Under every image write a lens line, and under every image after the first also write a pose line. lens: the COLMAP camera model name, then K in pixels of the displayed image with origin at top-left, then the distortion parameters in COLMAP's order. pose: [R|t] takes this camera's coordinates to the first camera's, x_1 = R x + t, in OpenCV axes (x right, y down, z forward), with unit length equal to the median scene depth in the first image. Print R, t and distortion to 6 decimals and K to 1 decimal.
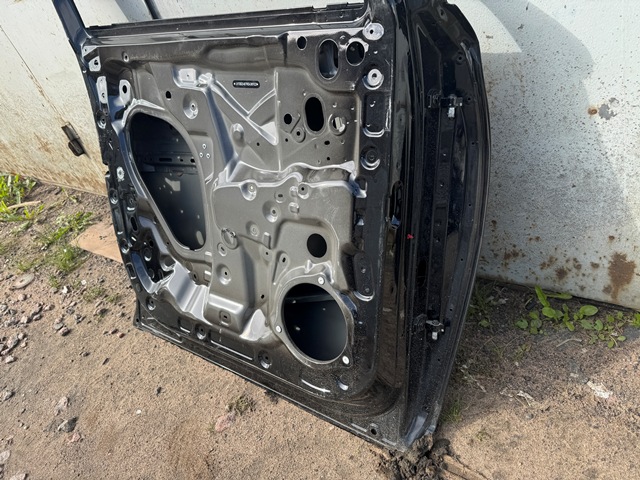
lens RADIAL K [[448.5, 0, 320.0], [0, 448.5, 240.0], [0, 0, 1]] dist [0.074345, -0.093715]
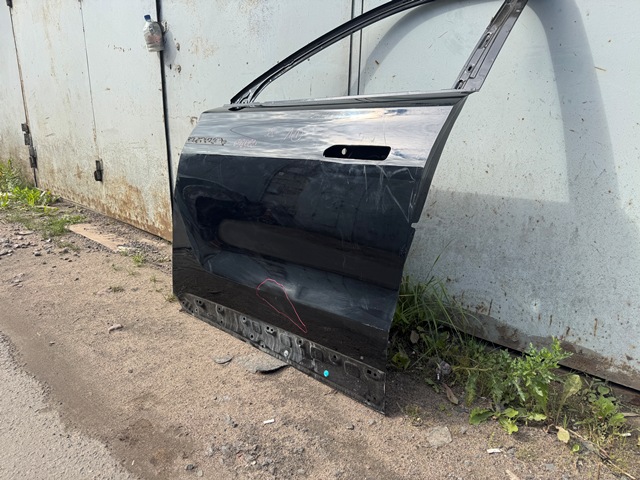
lens RADIAL K [[448.5, 0, 320.0], [0, 448.5, 240.0], [0, 0, 1]] dist [0.074345, -0.093715]
pose [[0.951392, 0.303820, -0.050467, 0.739965], [-0.300386, 0.879210, -0.369807, 0.728616], [-0.067983, 0.366991, 0.927737, -0.944685]]
